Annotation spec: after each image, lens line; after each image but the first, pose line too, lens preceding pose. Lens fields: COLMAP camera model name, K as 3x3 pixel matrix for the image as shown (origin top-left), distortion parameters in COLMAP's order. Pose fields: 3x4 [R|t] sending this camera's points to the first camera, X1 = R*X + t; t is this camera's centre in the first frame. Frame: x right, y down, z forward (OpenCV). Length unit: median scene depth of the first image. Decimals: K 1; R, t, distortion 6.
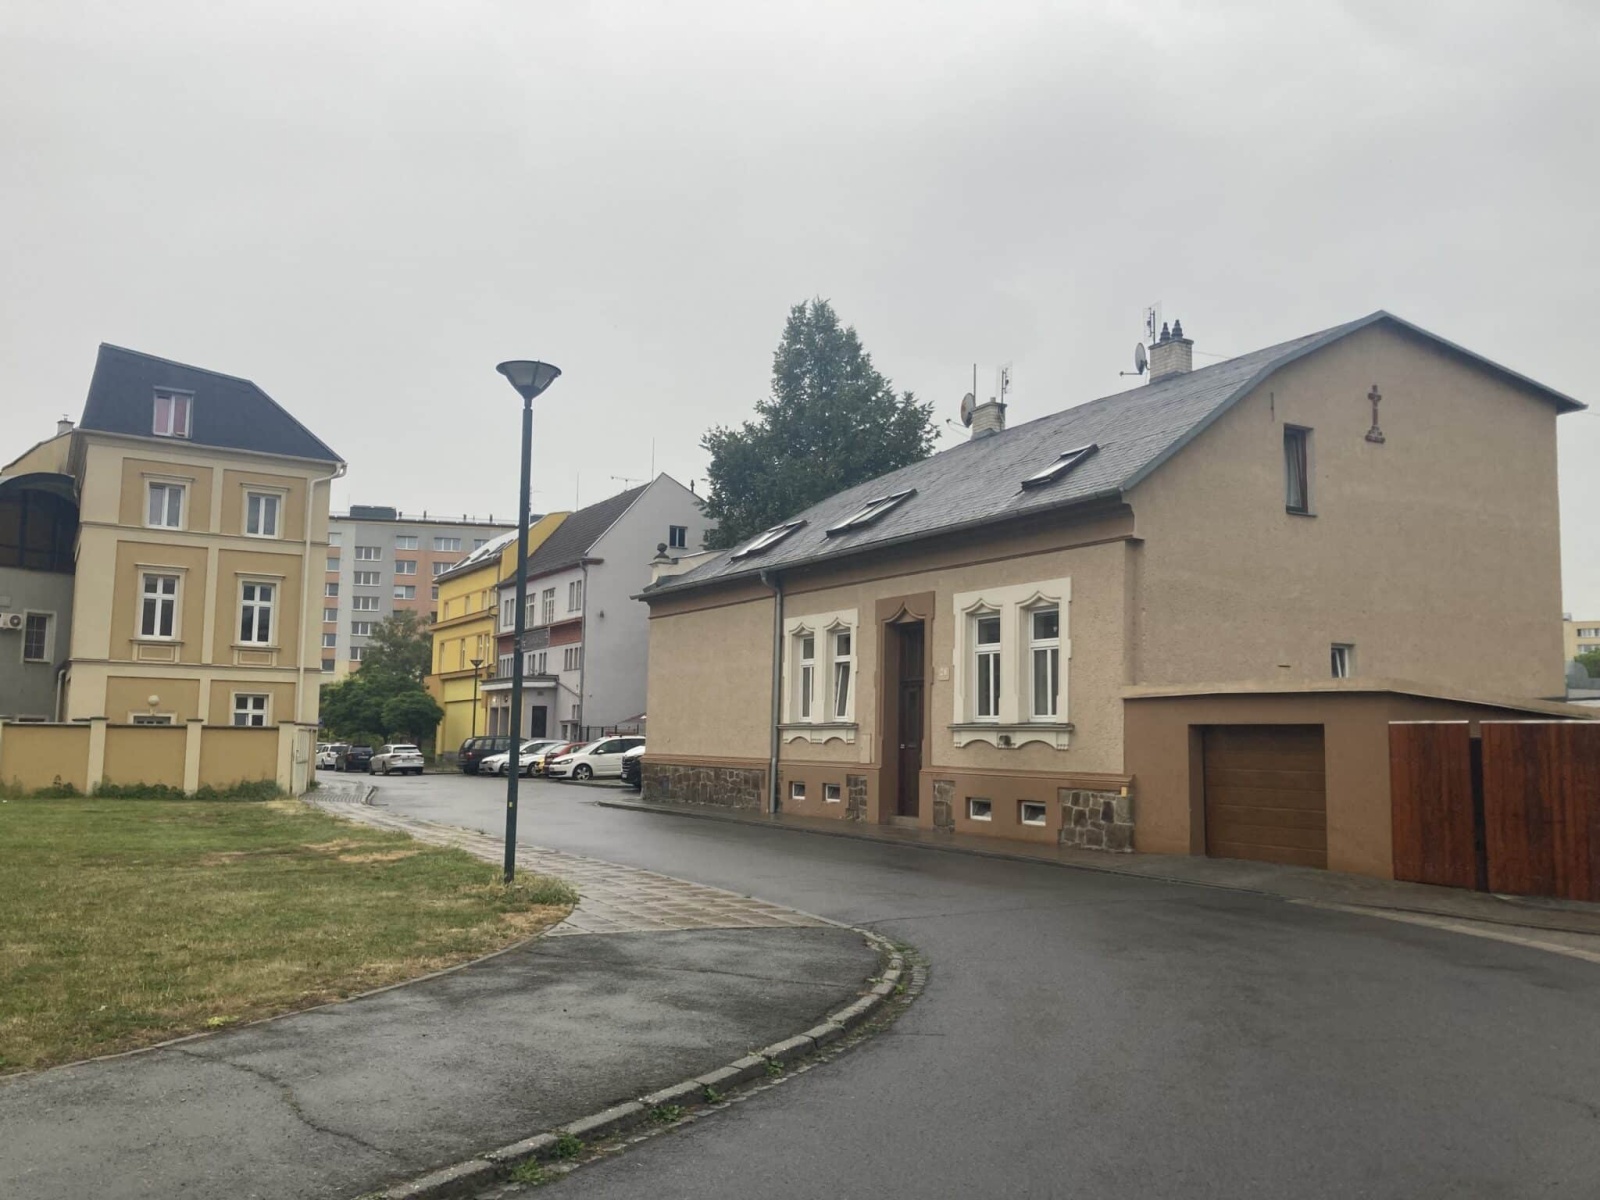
lens RADIAL K [[1260.5, 0, 774.1], [0, 1260.5, 591.2], [0, 0, 1]] dist [-0.077294, 0.100227]
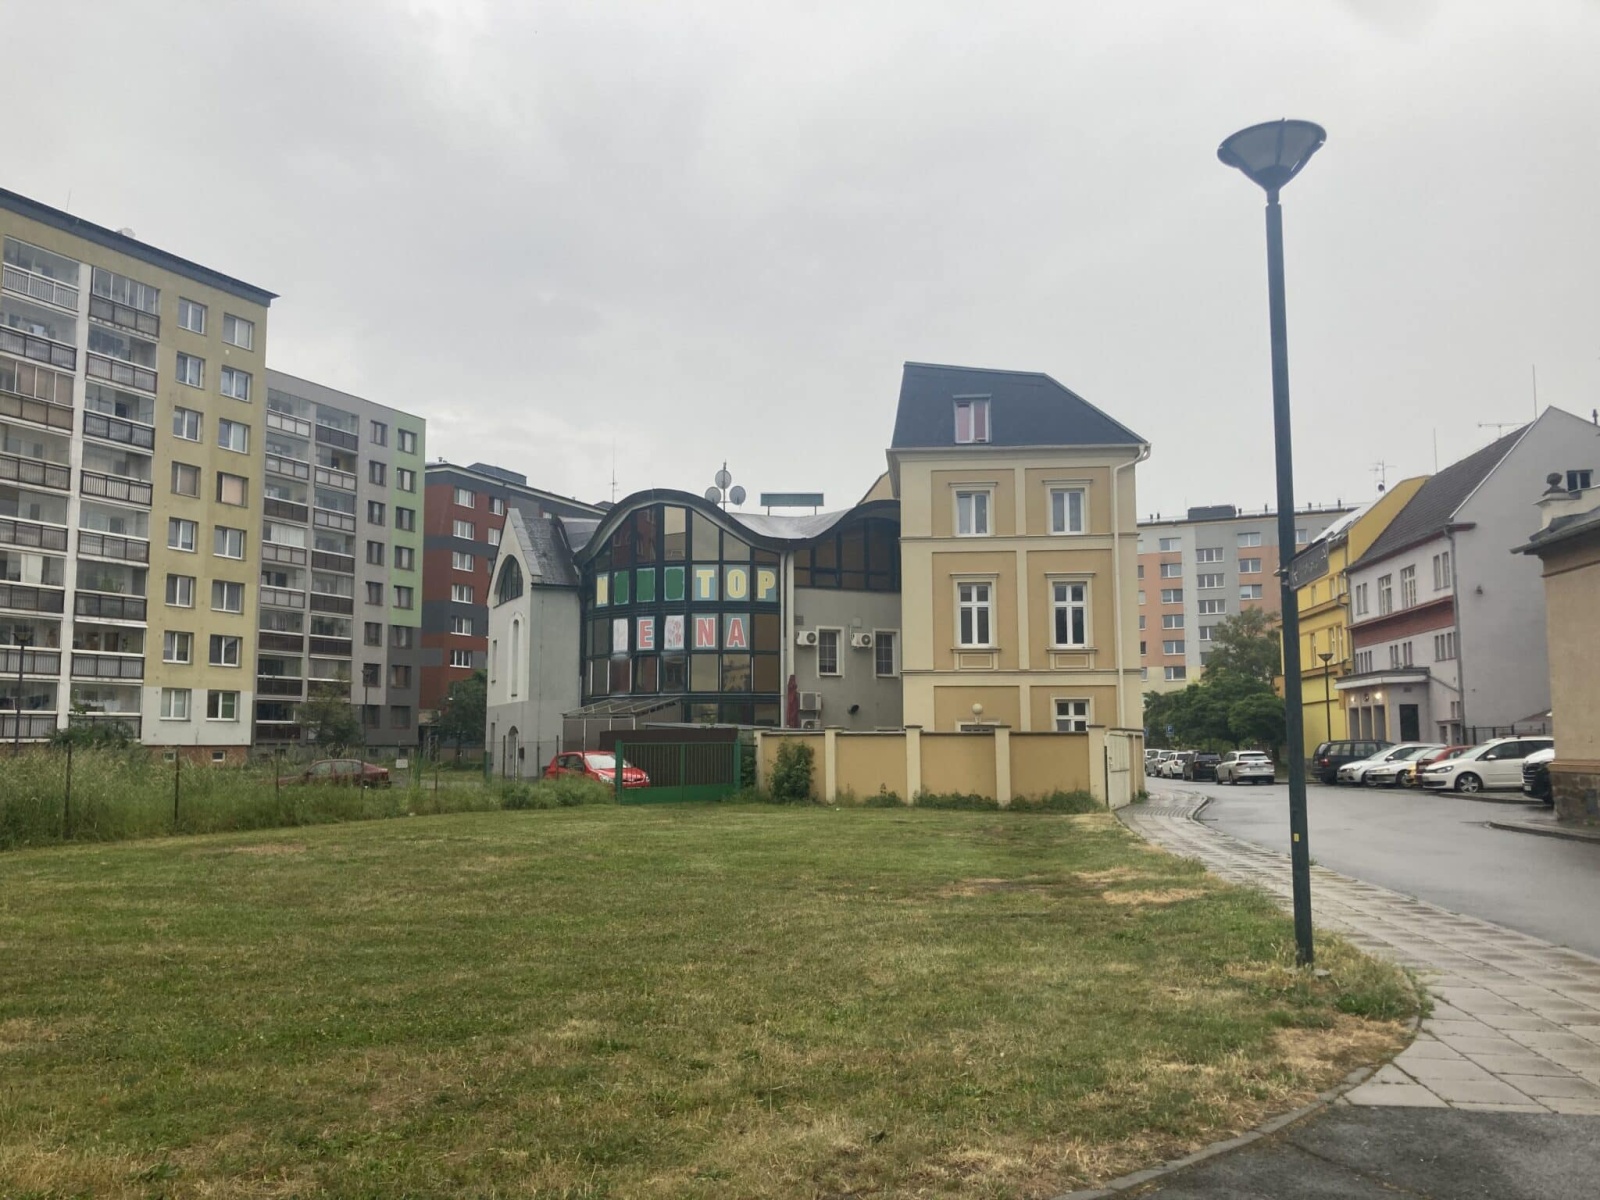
lens RADIAL K [[1260.5, 0, 774.1], [0, 1260.5, 591.2], [0, 0, 1]] dist [-0.077294, 0.100227]
pose [[0.788979, -0.081383, -0.609006, -0.008514], [0.077484, 0.996455, -0.032777, 0.013957], [0.609514, -0.021328, 0.792488, 0.104336]]
